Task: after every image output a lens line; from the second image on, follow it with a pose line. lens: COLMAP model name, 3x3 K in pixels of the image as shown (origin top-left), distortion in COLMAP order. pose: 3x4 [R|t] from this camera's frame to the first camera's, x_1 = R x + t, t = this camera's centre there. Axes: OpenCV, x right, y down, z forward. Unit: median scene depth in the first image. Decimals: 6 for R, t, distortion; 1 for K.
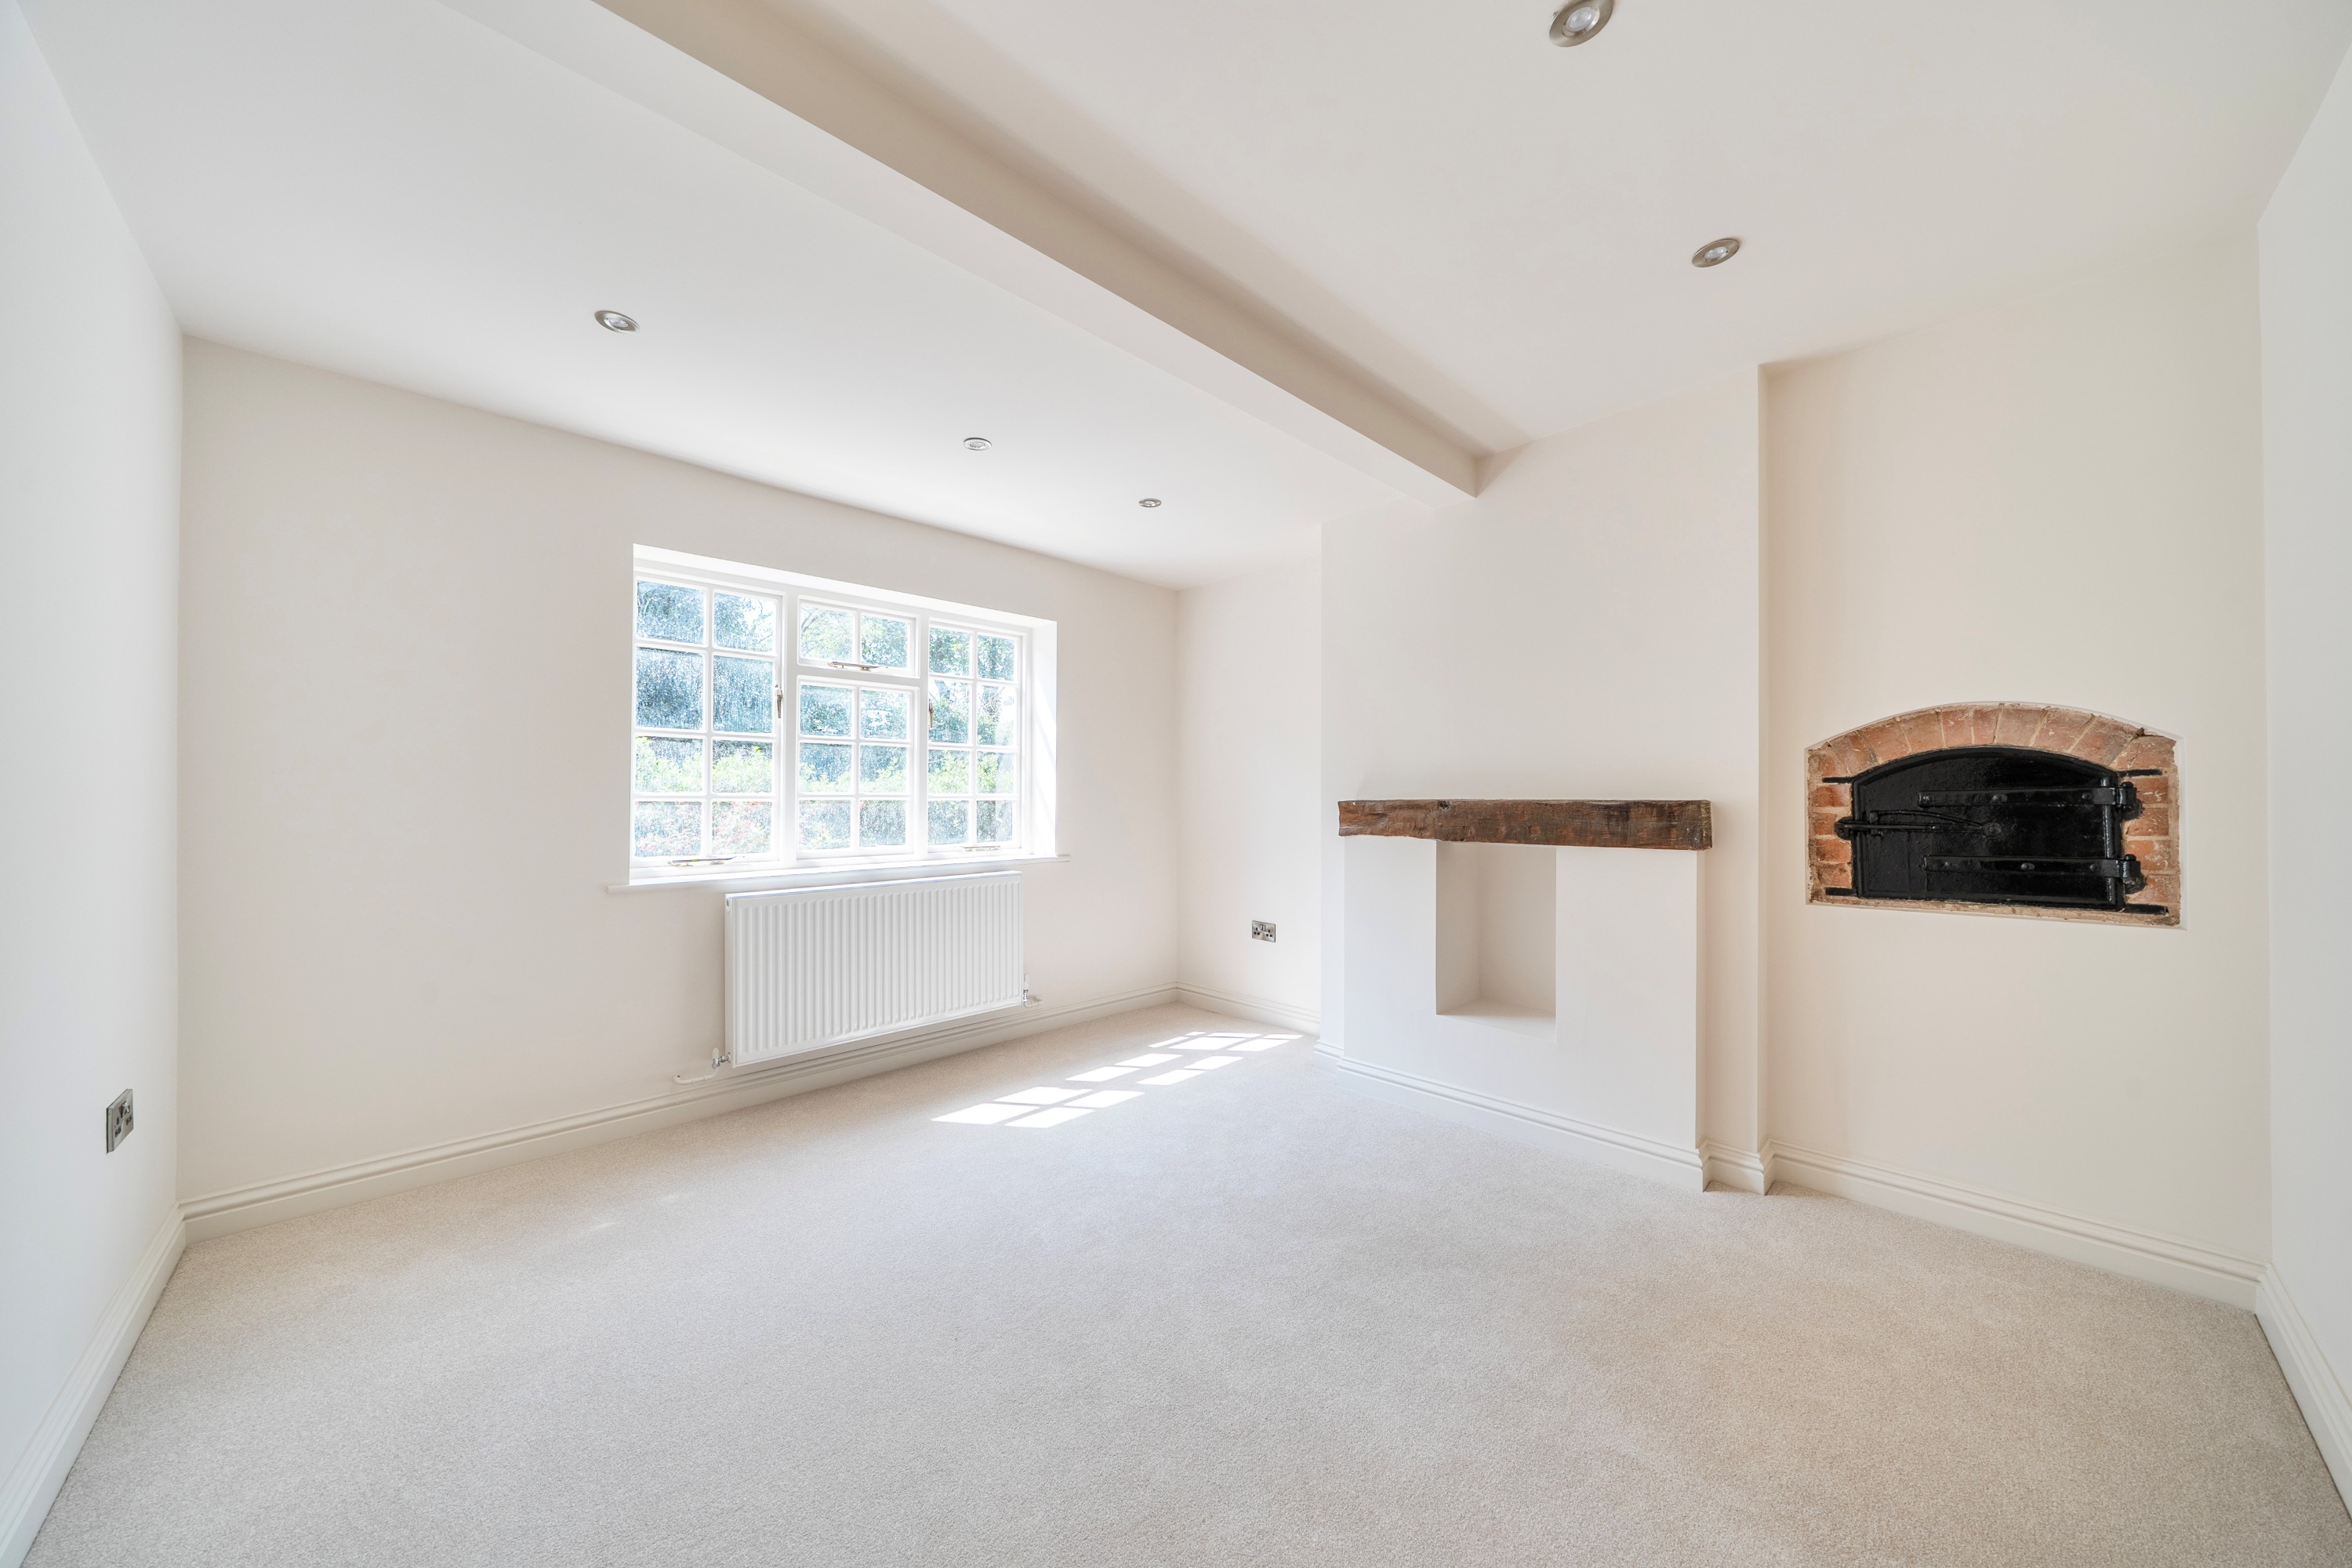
lens RADIAL K [[787.8, 0, 1176.0], [0, 787.8, 784.0], [0, 0, 1]] dist [0.000208, 0.000022]
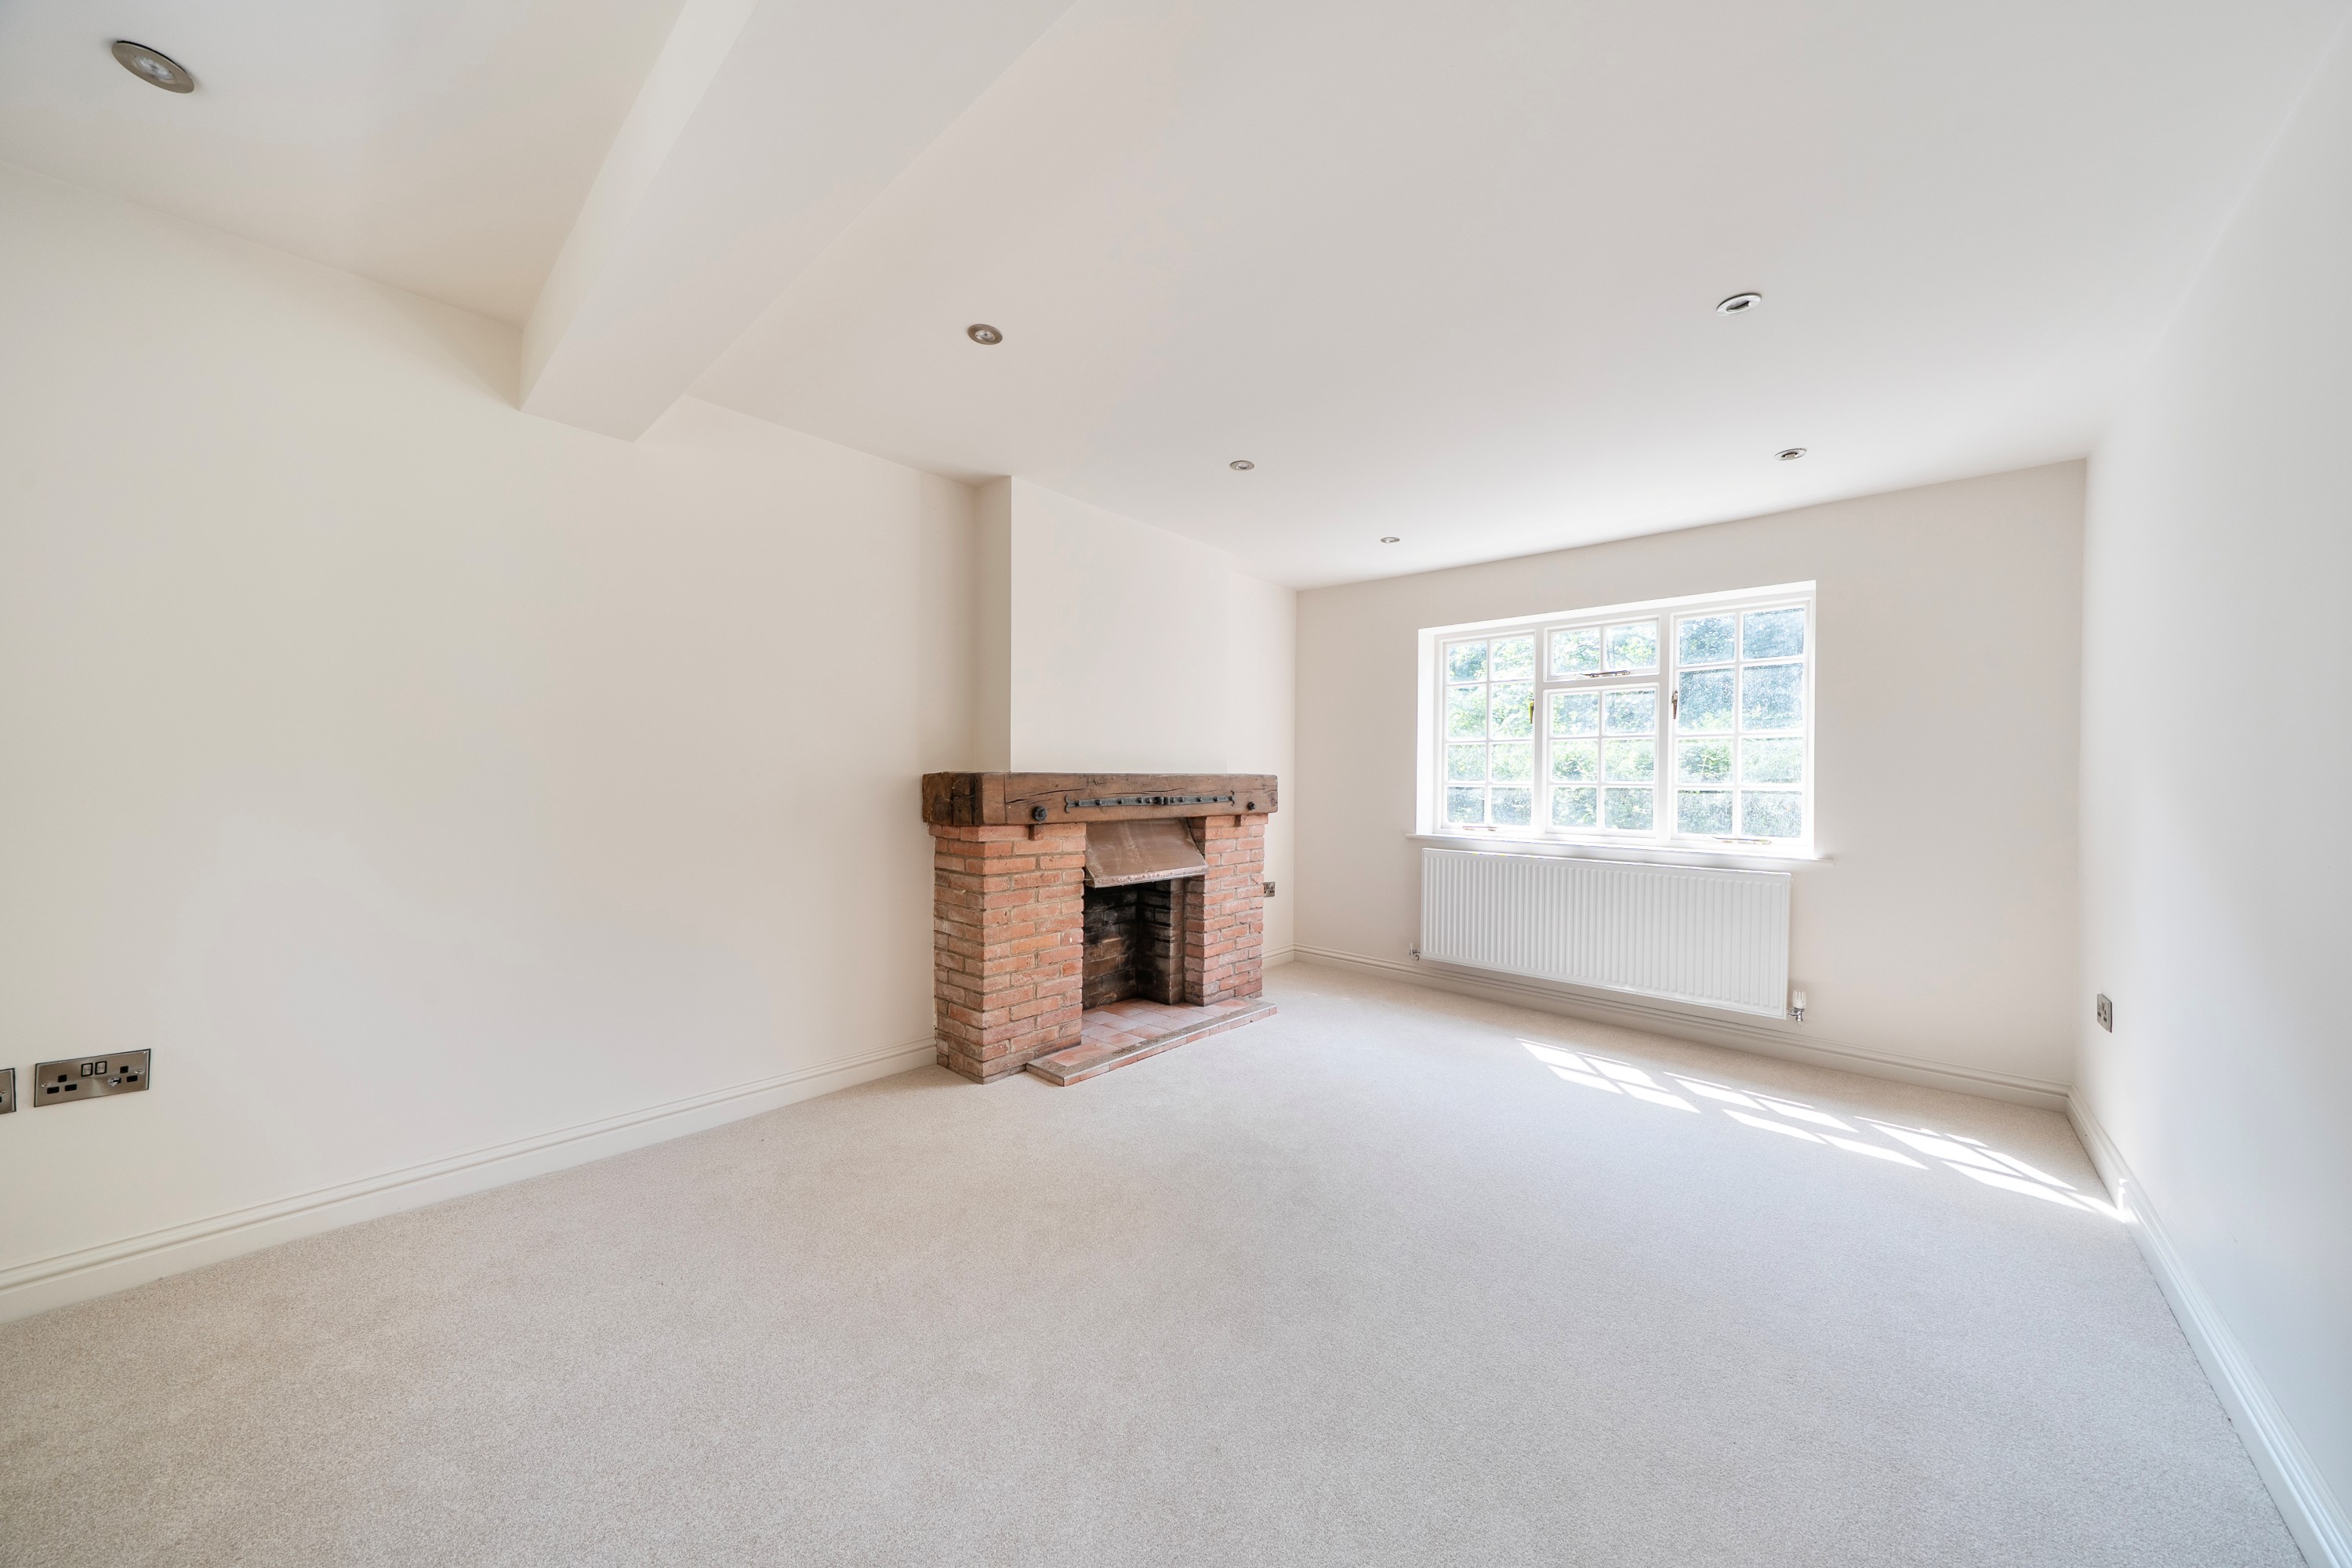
lens RADIAL K [[787.8, 0, 1176.0], [0, 787.8, 784.0], [0, 0, 1]] dist [0.000208, 0.000022]
pose [[0.060654, 0.004957, -0.998147, 0.755789], [-0.004625, 0.999978, 0.004685, 0.012477], [0.998148, 0.004332, 0.060675, 0.319491]]
